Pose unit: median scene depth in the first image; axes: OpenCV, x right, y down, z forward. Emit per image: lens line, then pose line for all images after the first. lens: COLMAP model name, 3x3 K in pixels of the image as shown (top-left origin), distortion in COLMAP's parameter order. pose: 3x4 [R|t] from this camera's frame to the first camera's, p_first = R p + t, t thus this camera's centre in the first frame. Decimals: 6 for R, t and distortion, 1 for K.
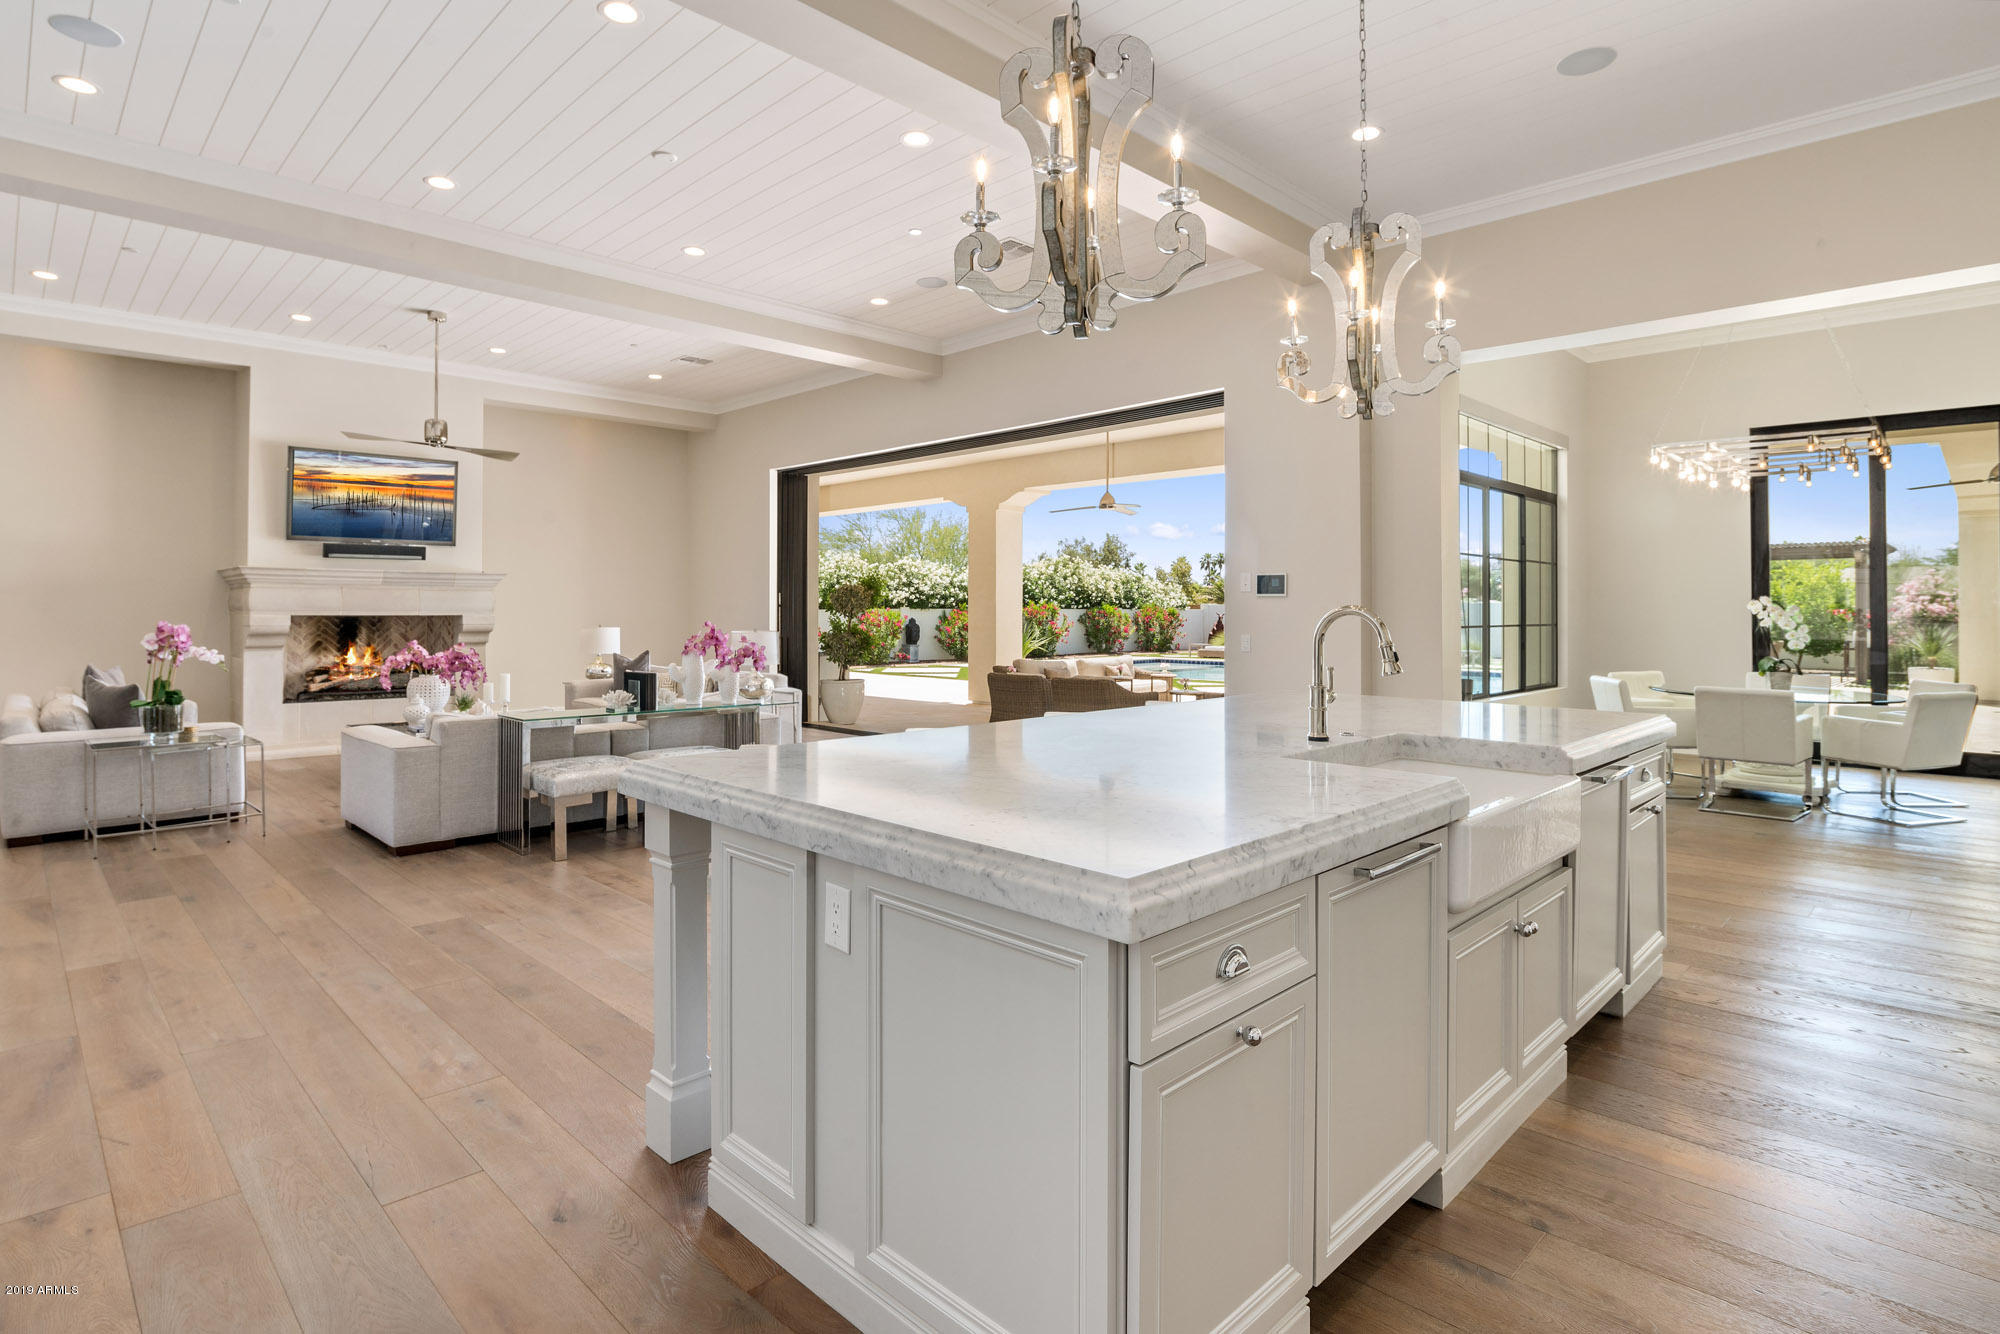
lens RADIAL K [[991.0, 0, 956.8], [0, 991.0, 611.4], [0, 0, 1]] dist [-0.003800, 0.001705]
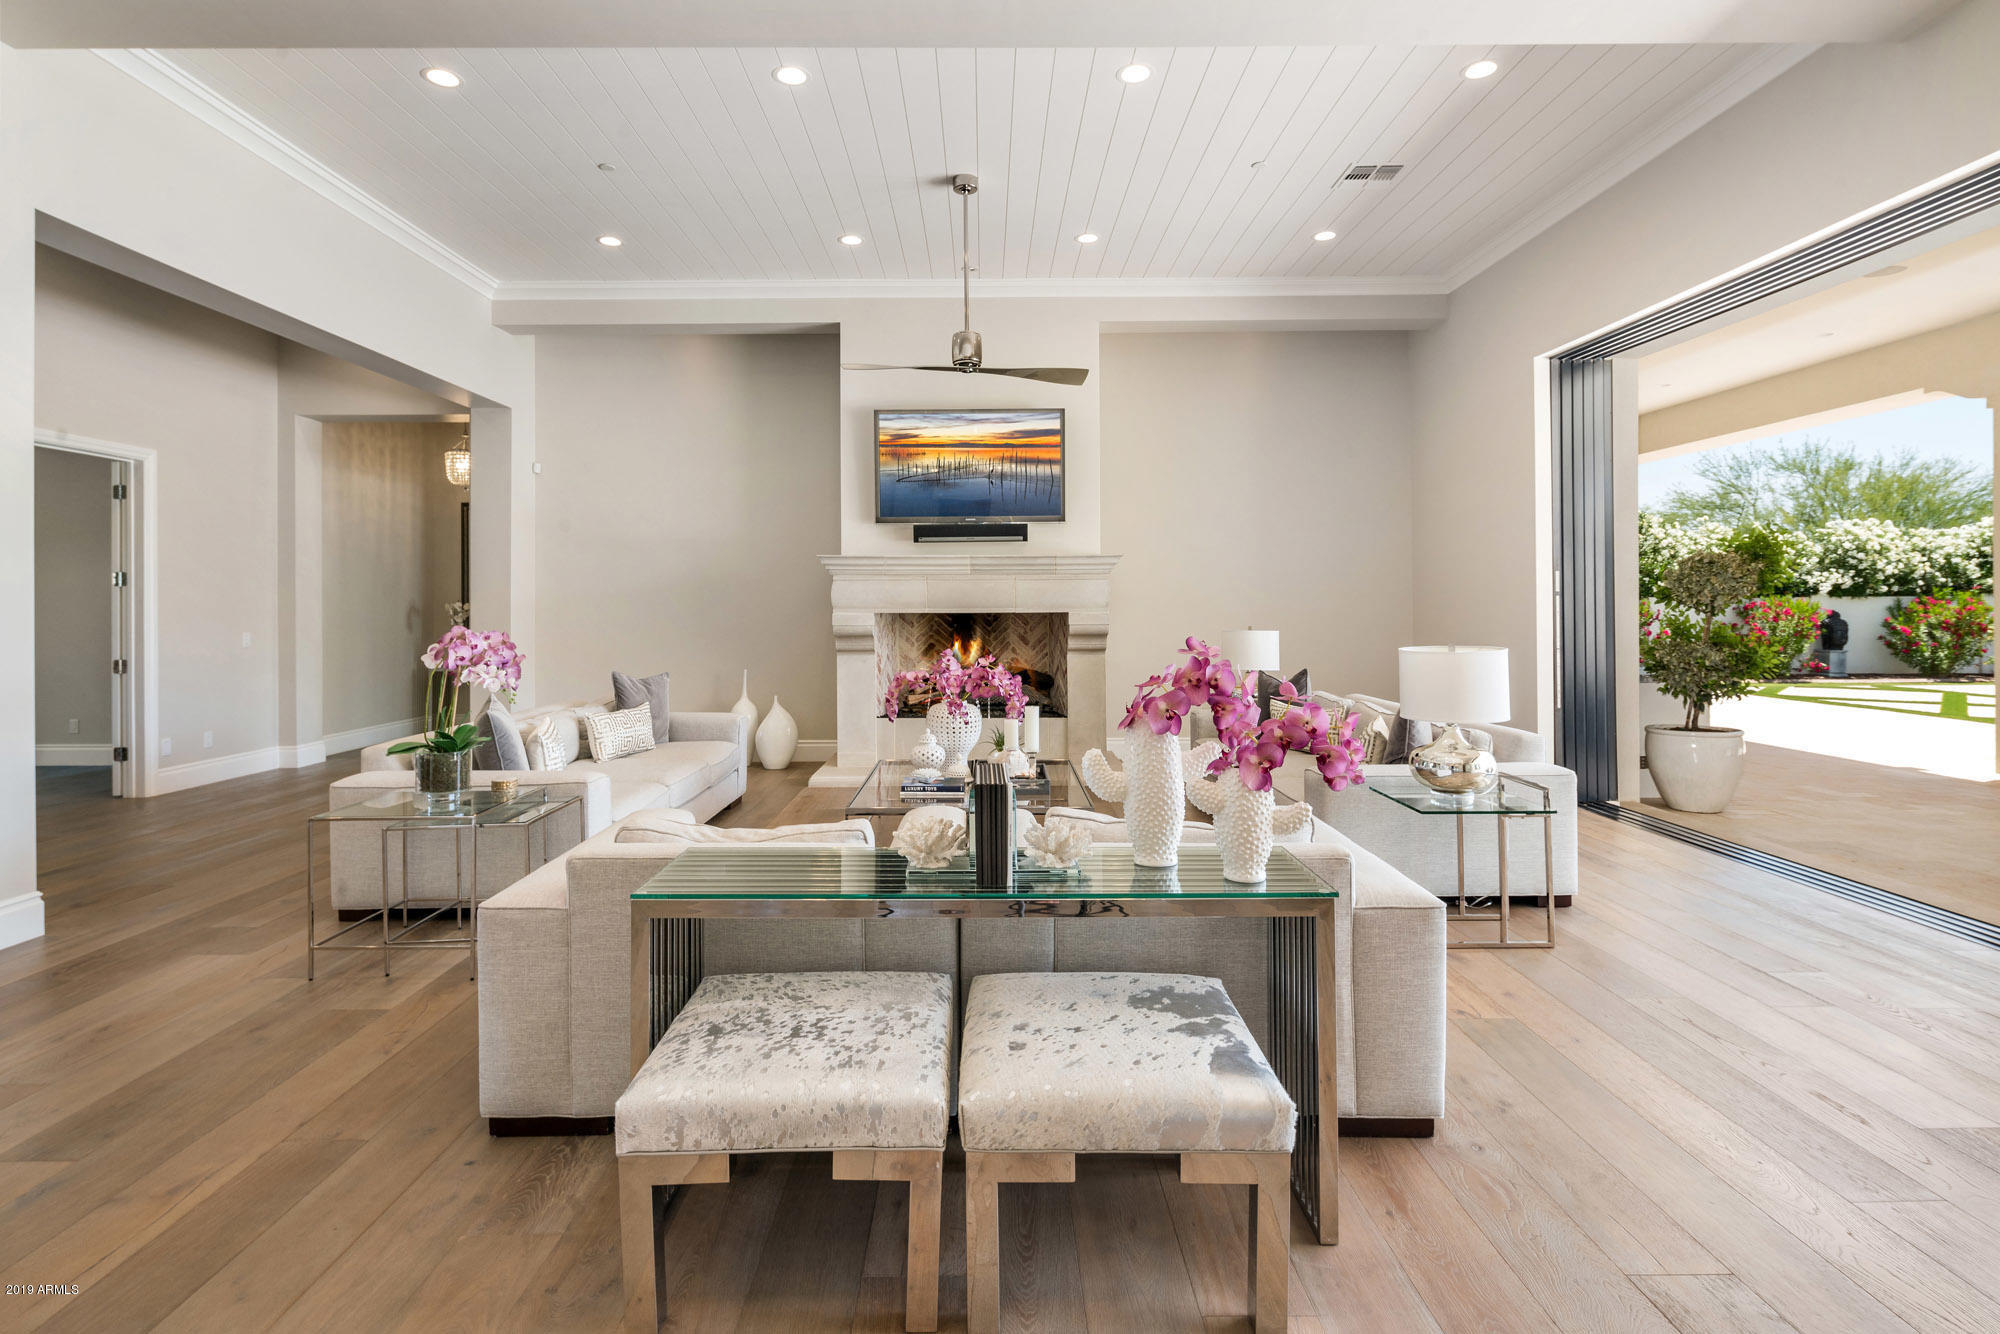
lens RADIAL K [[991.0, 0, 993.3], [0, 991.0, 601.9], [0, 0, 1]] dist [-0.003800, 0.001705]
pose [[0.735432, -0.007588, -0.677556, -0.035682], [0.006489, 0.999970, -0.004155, -0.001228], [0.677567, -0.001341, 0.735460, 0.416029]]
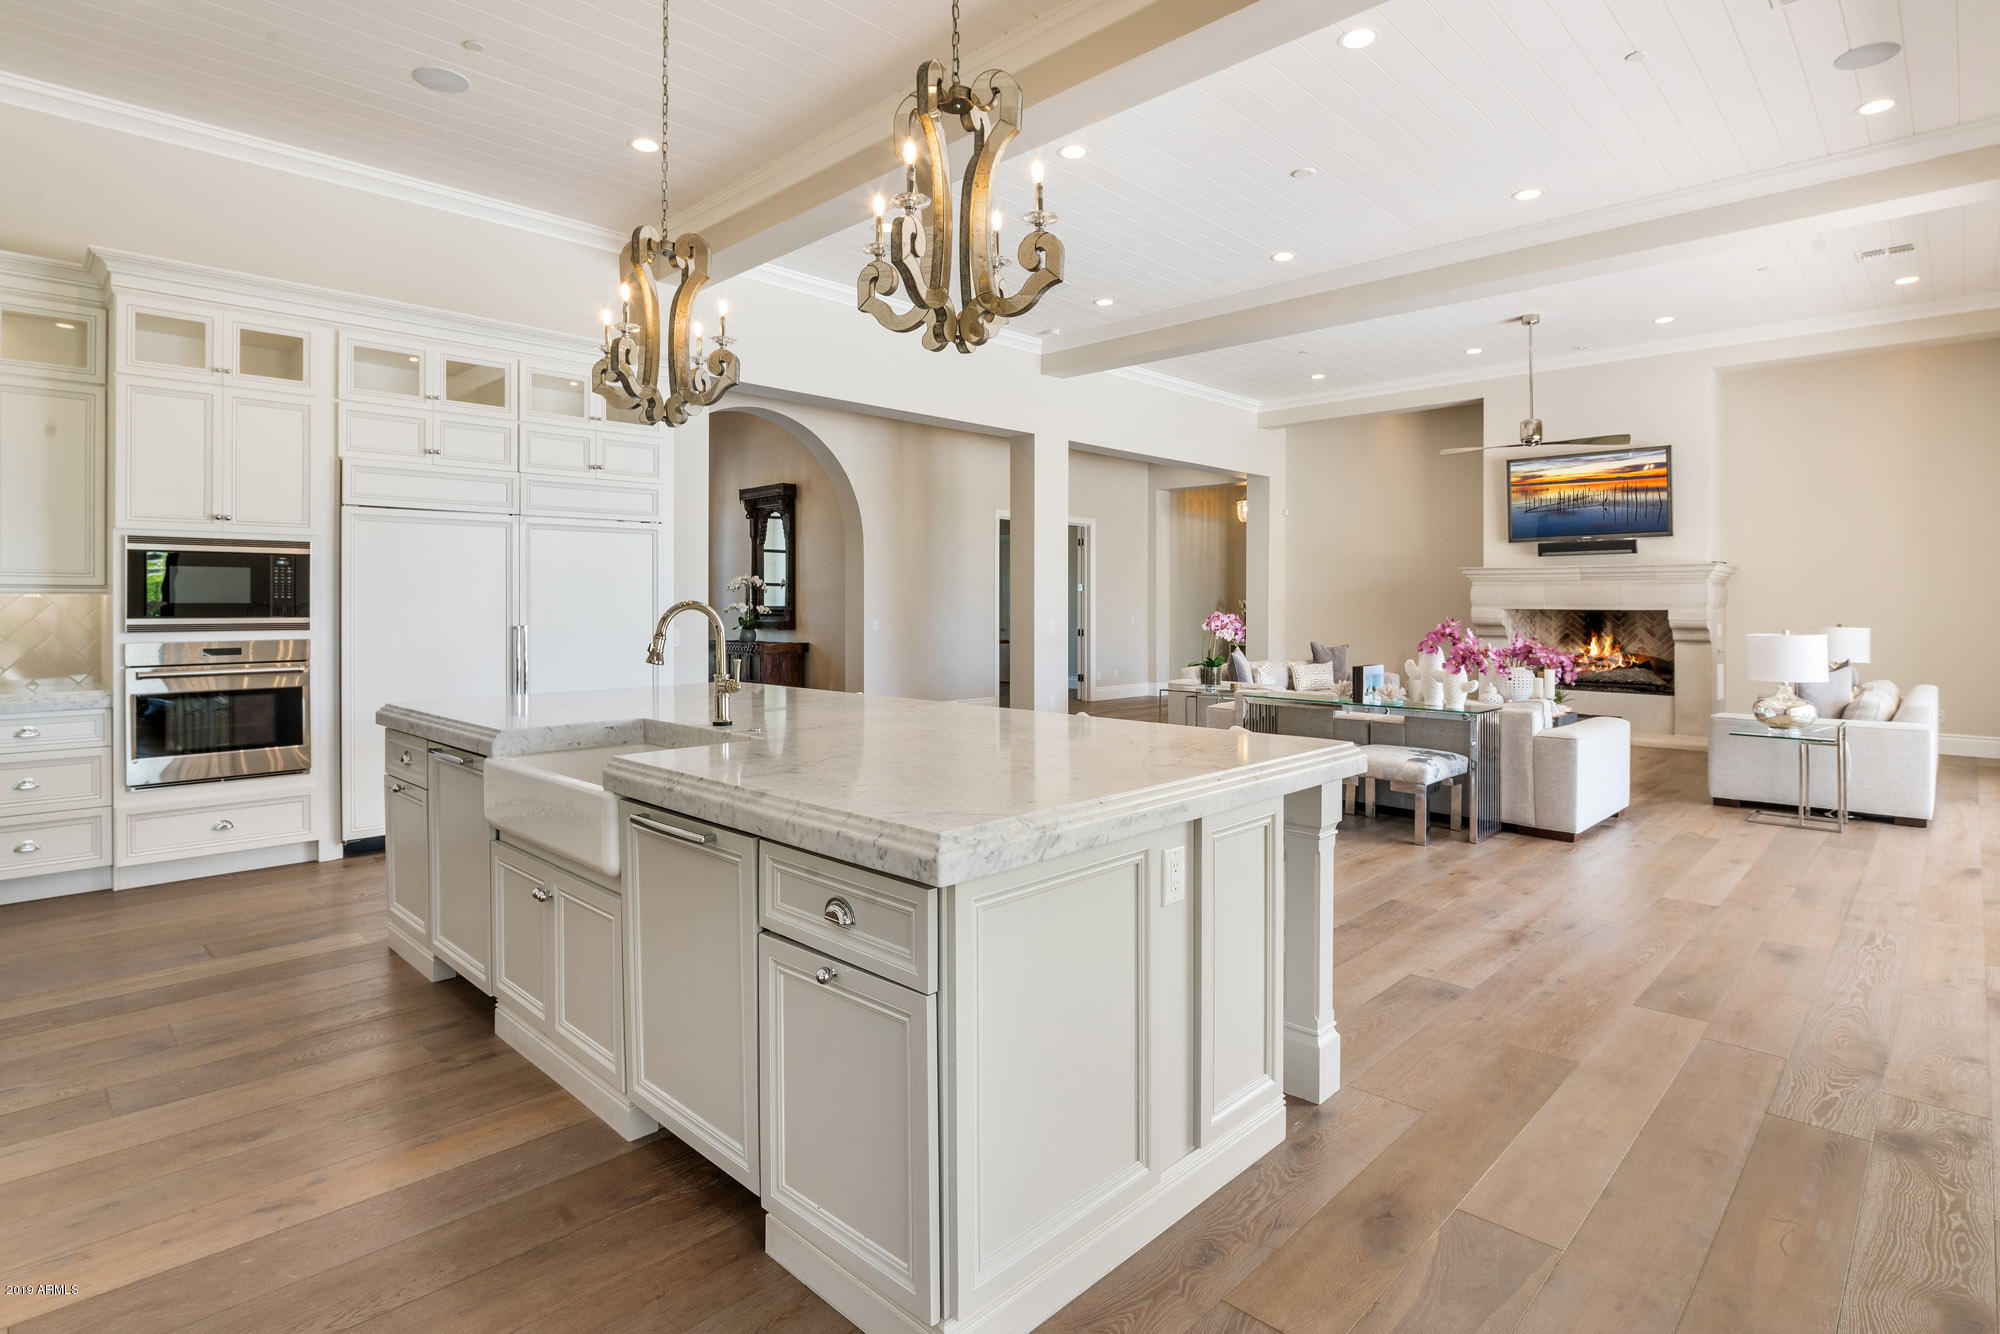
lens RADIAL K [[991.0, 0, 1015.2], [0, 991.0, 603.2], [0, 0, 1]] dist [-0.003800, 0.001705]
pose [[0.070498, -0.000963, -0.997511, 0.386217], [-0.001407, 0.999998, -0.001065, -0.000712], [0.997511, 0.001478, 0.070496, 0.325565]]
